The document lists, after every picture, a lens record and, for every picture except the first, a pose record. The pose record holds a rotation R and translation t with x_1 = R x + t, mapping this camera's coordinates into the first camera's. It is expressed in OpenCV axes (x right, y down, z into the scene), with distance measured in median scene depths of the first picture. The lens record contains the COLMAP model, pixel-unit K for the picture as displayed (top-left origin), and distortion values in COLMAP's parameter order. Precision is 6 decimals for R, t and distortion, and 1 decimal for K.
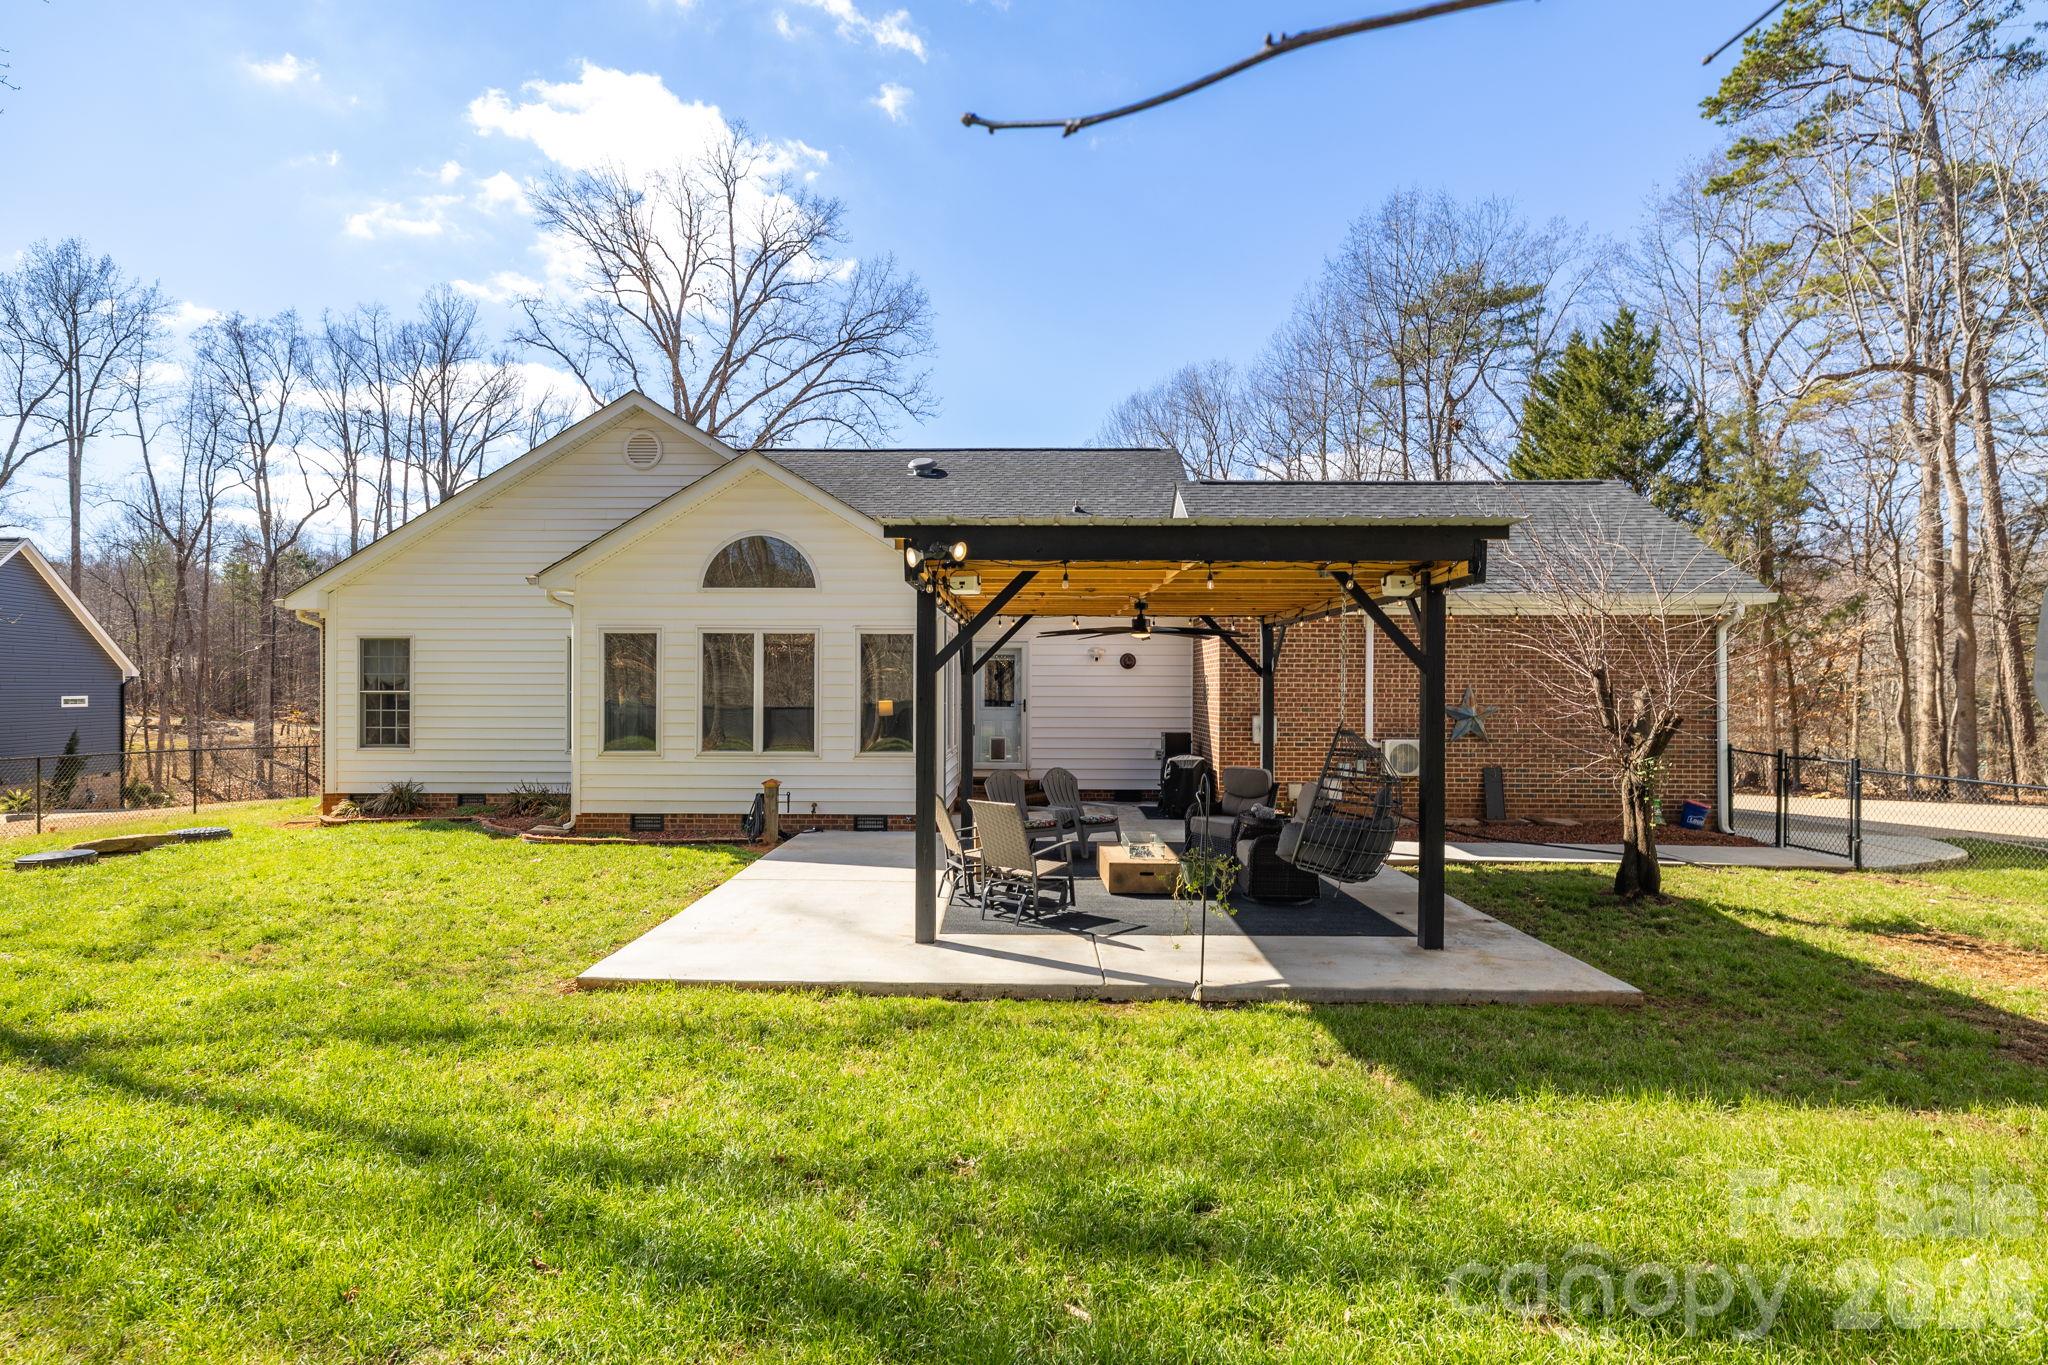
lens RADIAL K [[1040.3, 0, 1024.0], [0, 1040.3, 682.5], [0, 0, 1]] dist [0.003790, 0.000726]
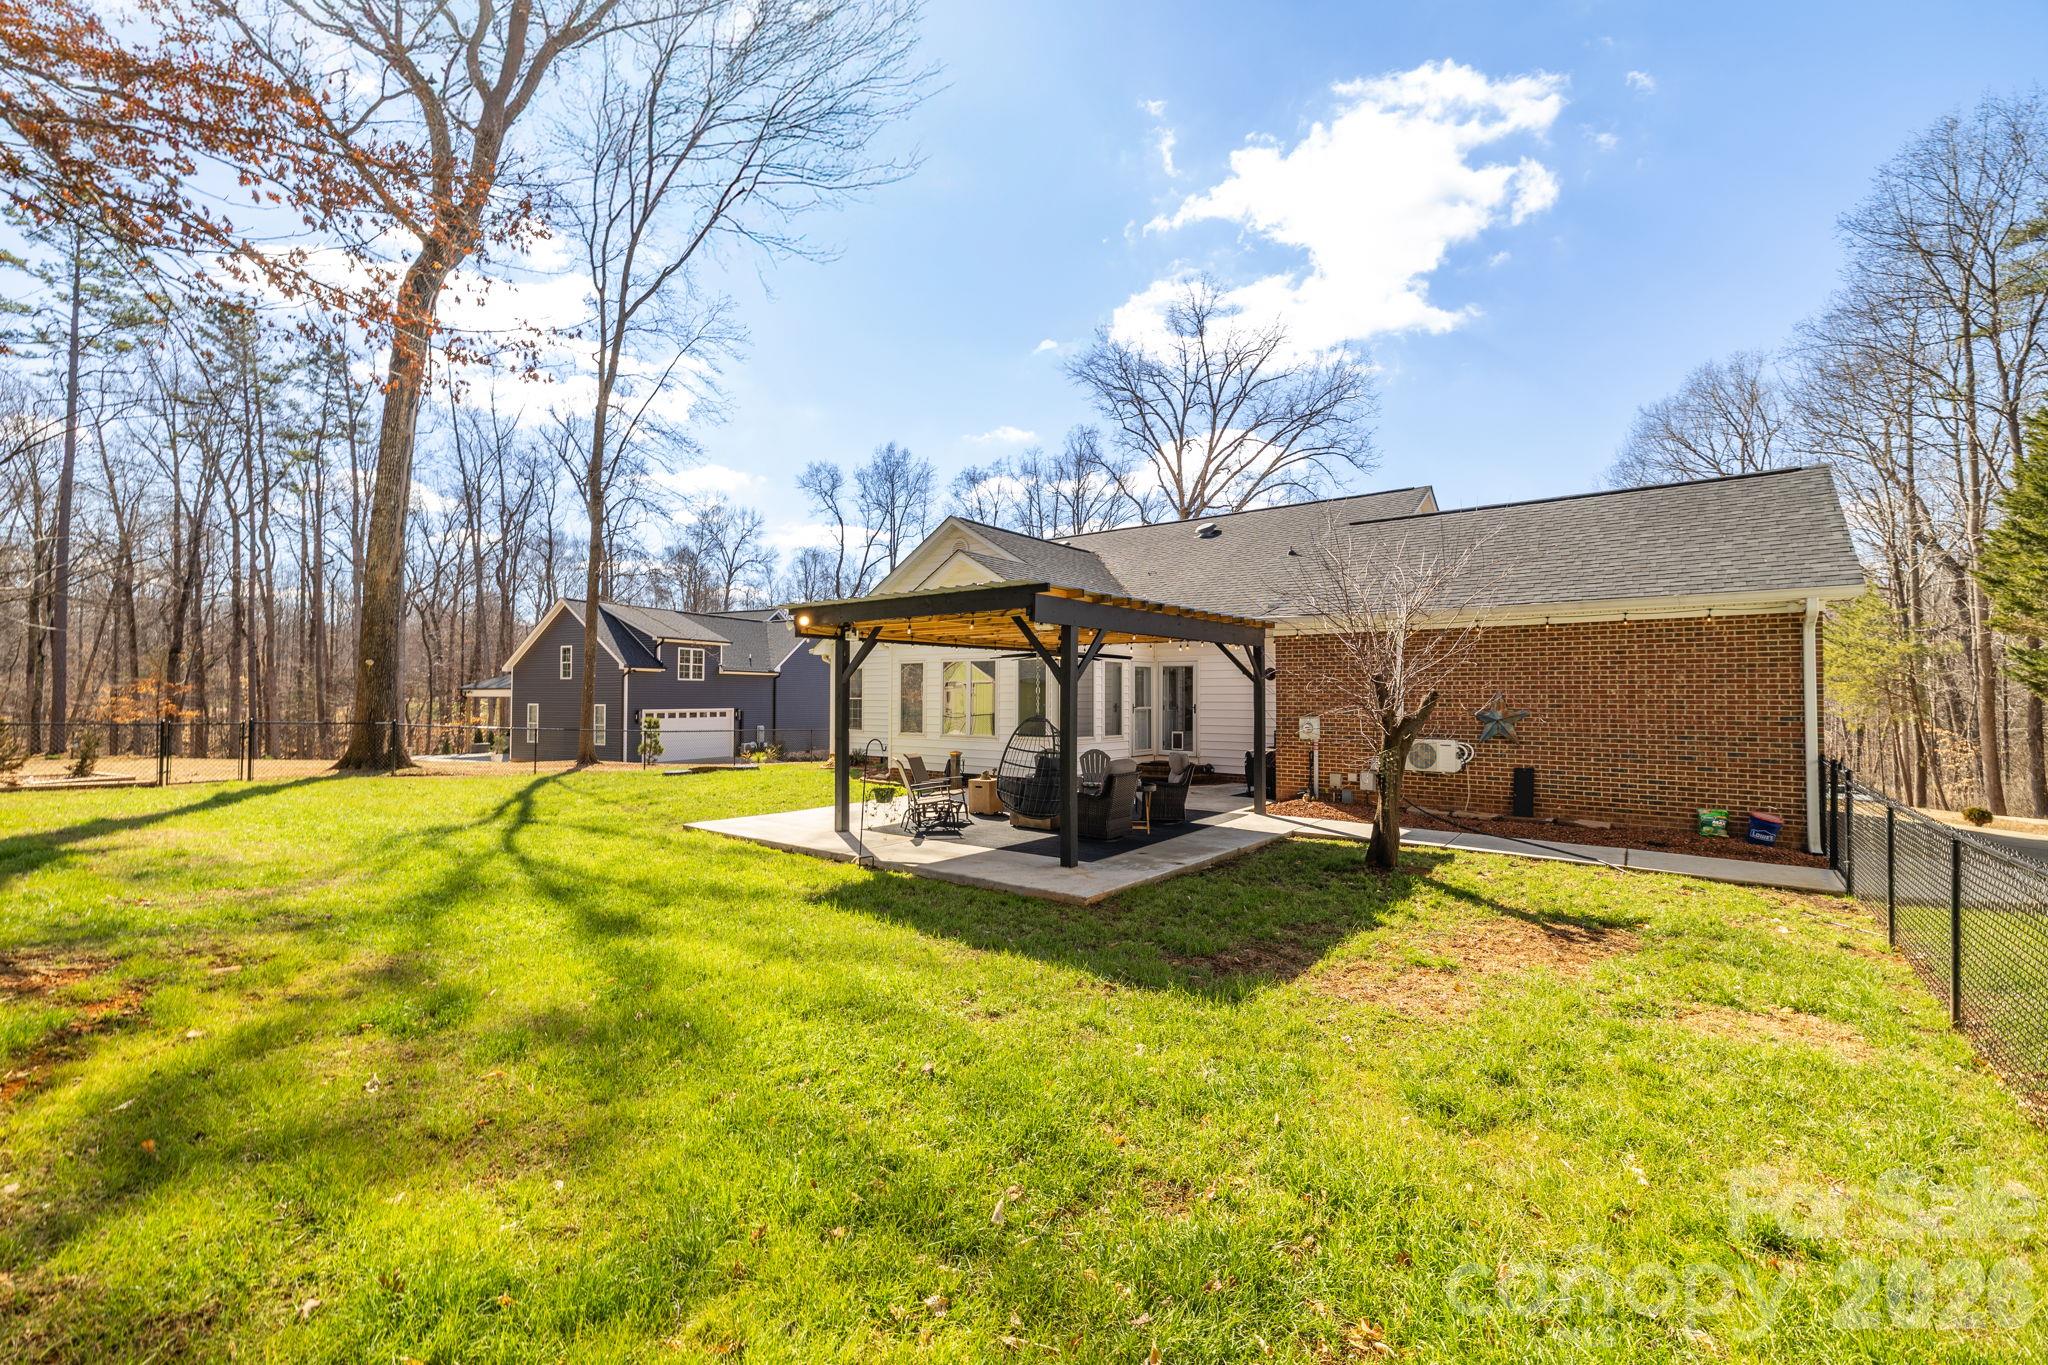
lens RADIAL K [[854.6, 0, 1031.9], [0, 854.6, 684.1], [0, 0, 1]] dist [0.000536, 0.000215]
pose [[0.800429, -0.010198, -0.599341, 0.572527], [0.002043, 0.999896, -0.014286, 0.006957], [0.599424, 0.010211, 0.800367, -0.003597]]
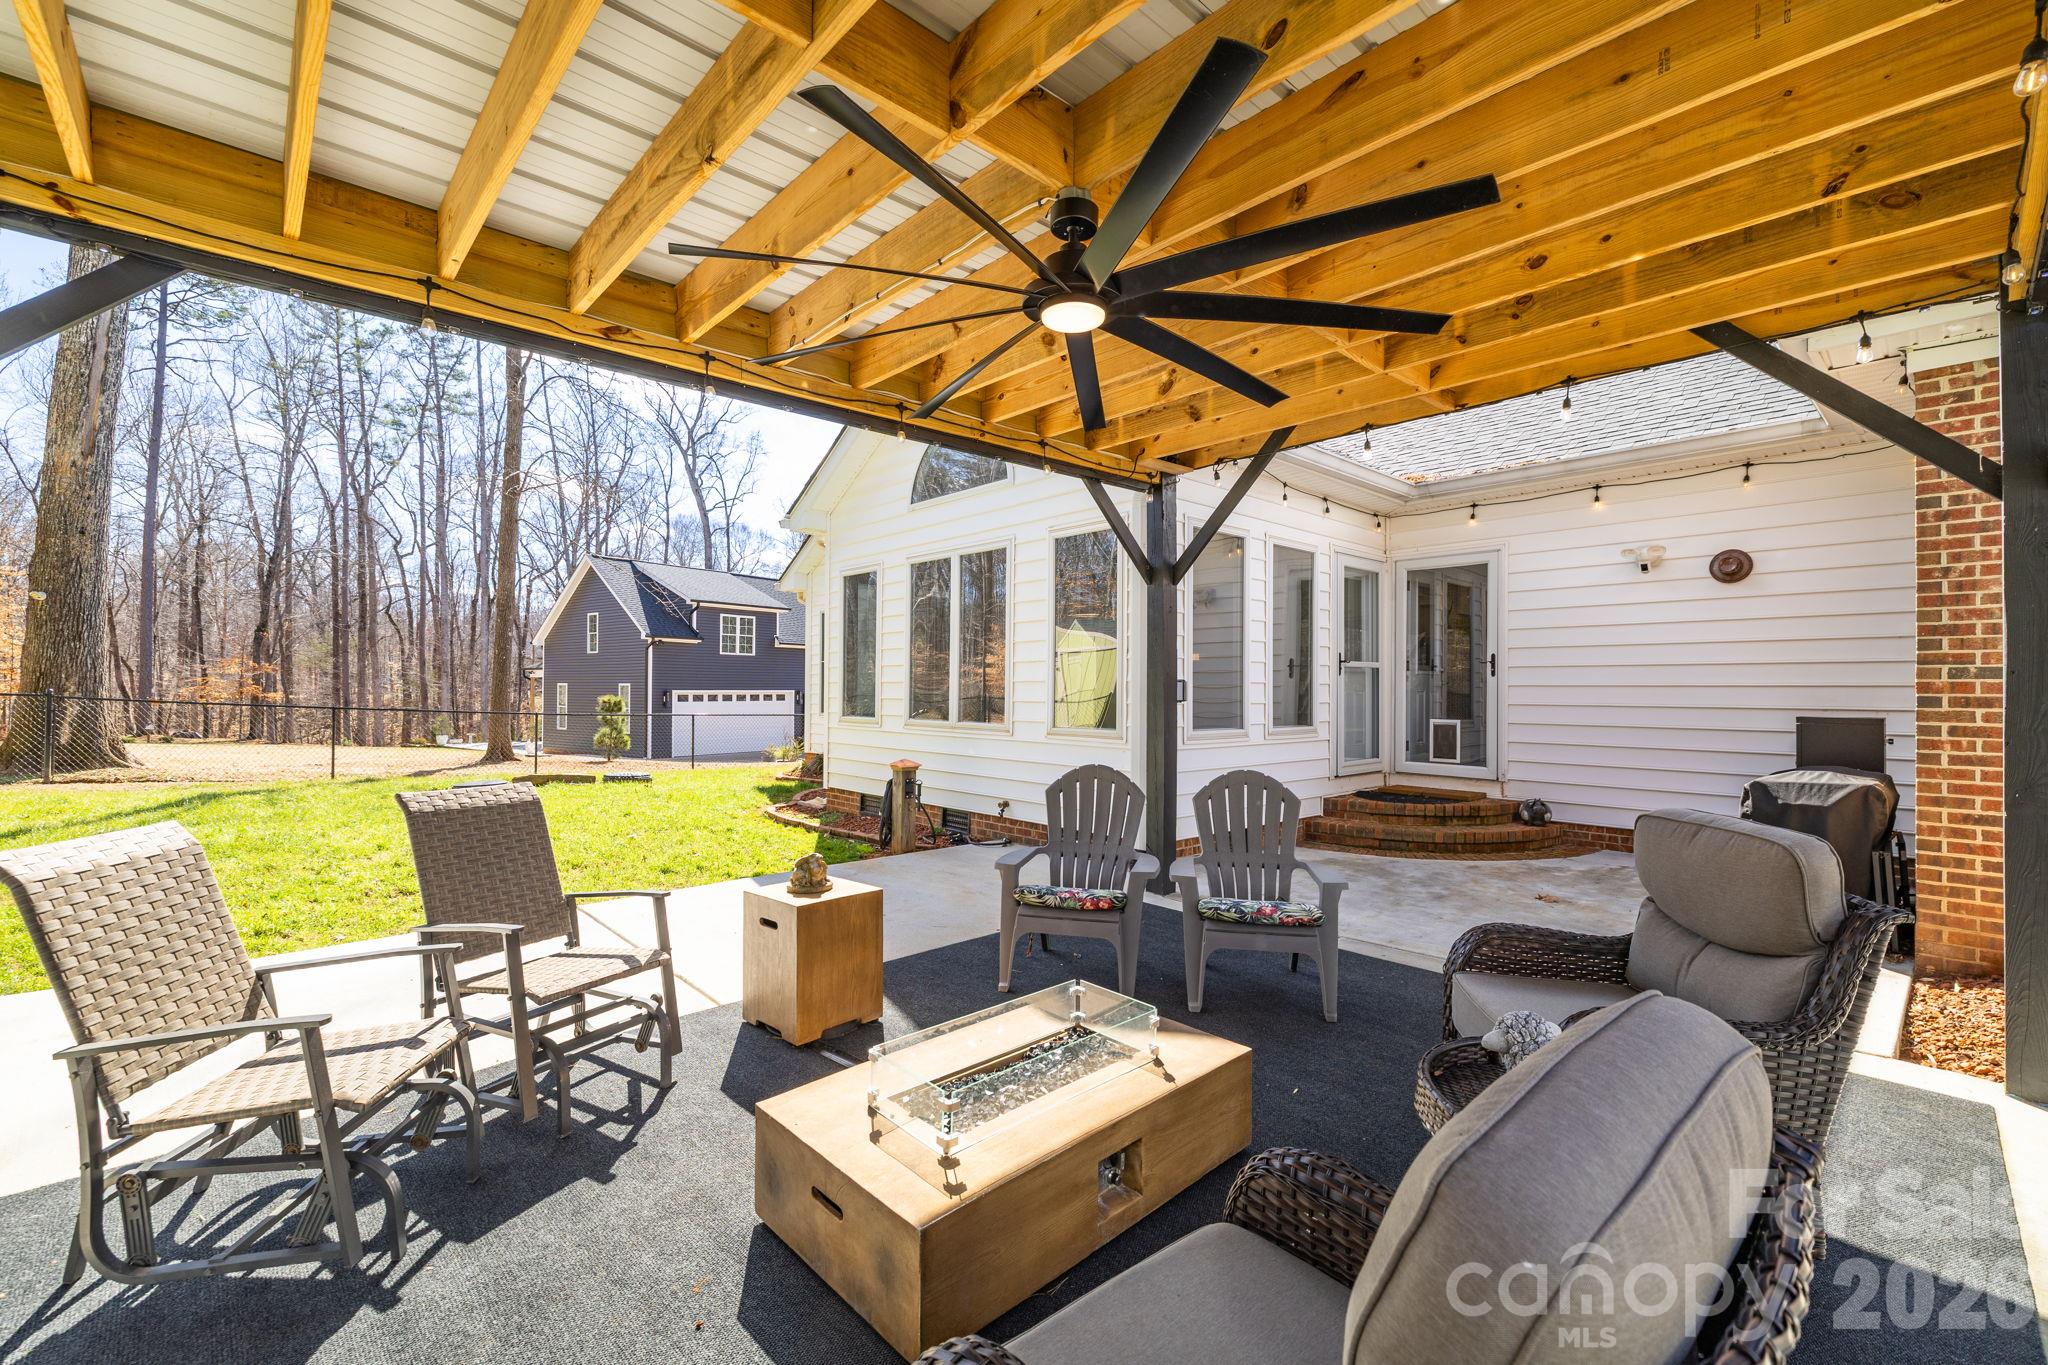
lens RADIAL K [[854.6, 0, 1031.9], [0, 854.6, 684.1], [0, 0, 1]] dist [0.000536, 0.000215]
pose [[0.682794, -0.002951, -0.730605, 0.196614], [-0.000458, 0.999990, -0.004467, 0.039909], [0.730610, 0.003385, 0.682786, 0.585804]]
